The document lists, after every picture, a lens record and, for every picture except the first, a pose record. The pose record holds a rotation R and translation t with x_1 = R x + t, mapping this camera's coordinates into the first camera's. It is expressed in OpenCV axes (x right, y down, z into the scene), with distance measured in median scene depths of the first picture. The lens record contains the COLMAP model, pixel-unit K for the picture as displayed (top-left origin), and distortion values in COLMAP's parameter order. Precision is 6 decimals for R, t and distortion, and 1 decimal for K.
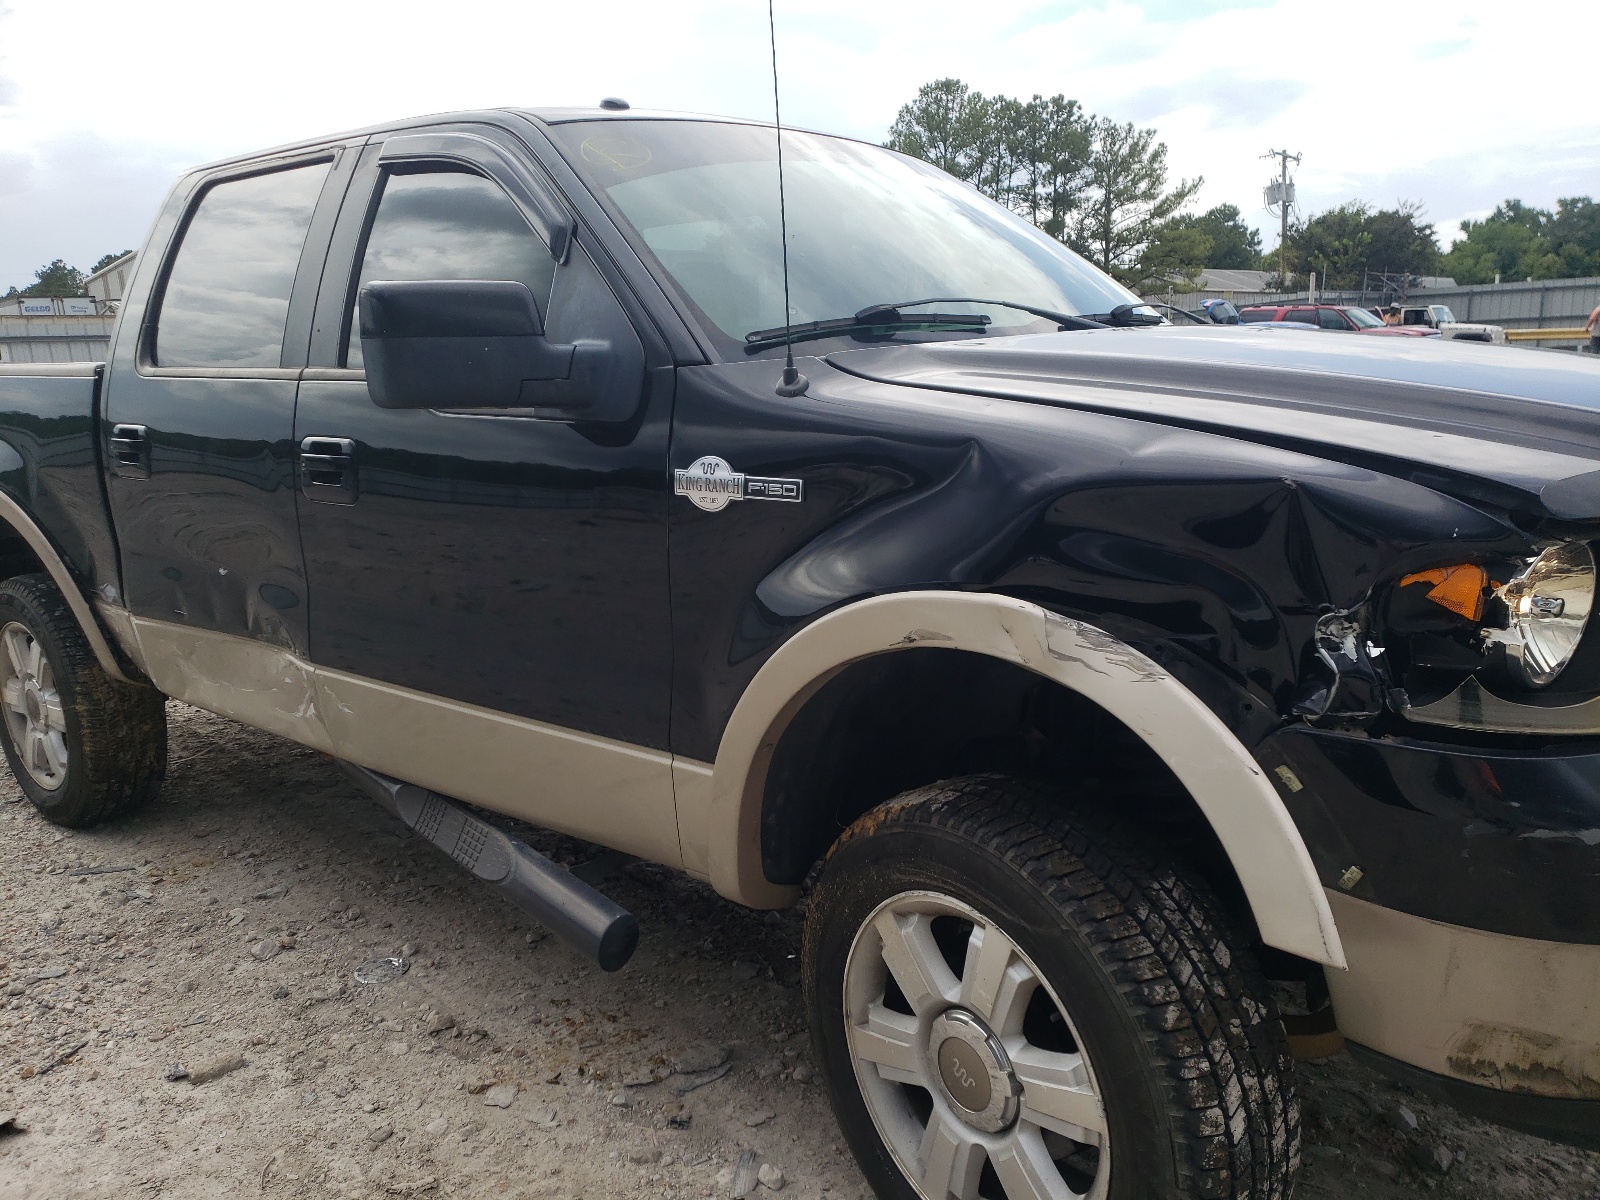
lens RADIAL K [[1202.8, 0, 796.9], [0, 1202.8, 526.6], [0, 0, 1]] dist [0.052854, -0.052492]
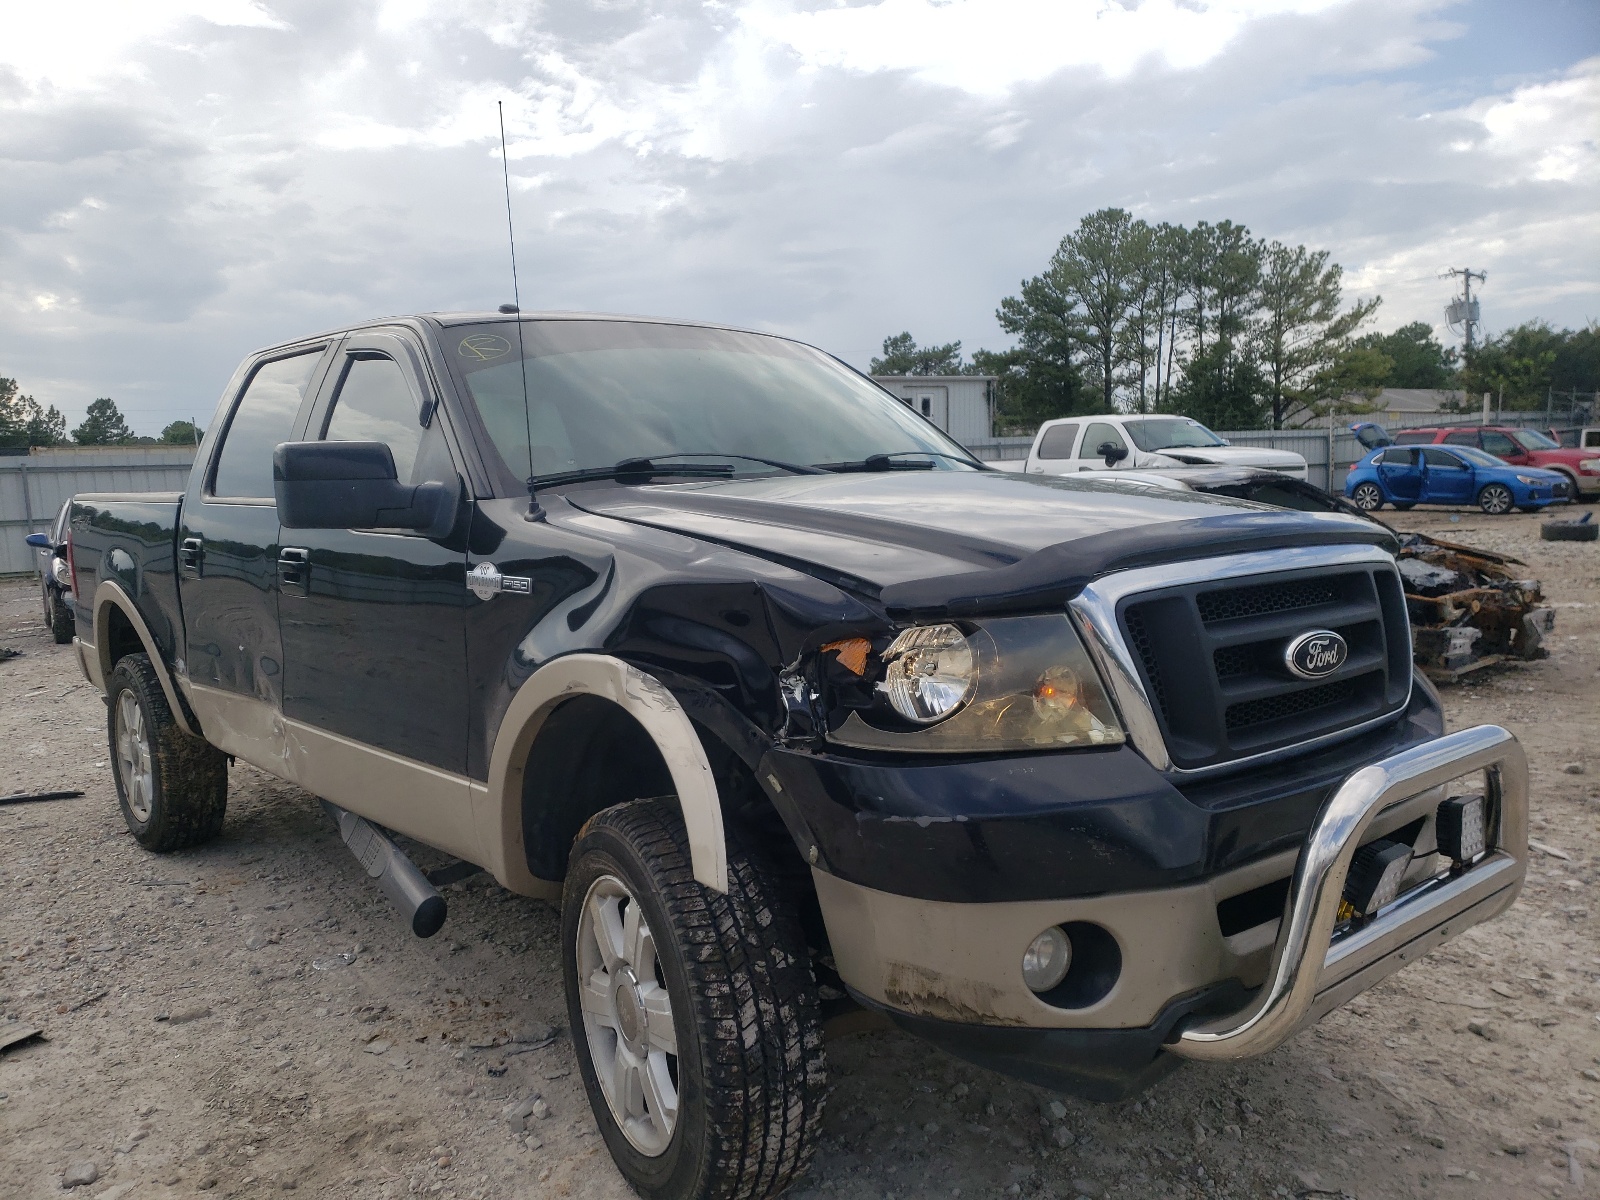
lens RADIAL K [[1202.8, 0, 796.9], [0, 1202.8, 526.6], [0, 0, 1]] dist [0.052854, -0.052492]
pose [[0.987706, 0.006646, -0.156183, 0.288216], [-0.022064, 0.995021, -0.097193, 0.017316], [0.154759, 0.099444, 0.982935, -0.200109]]
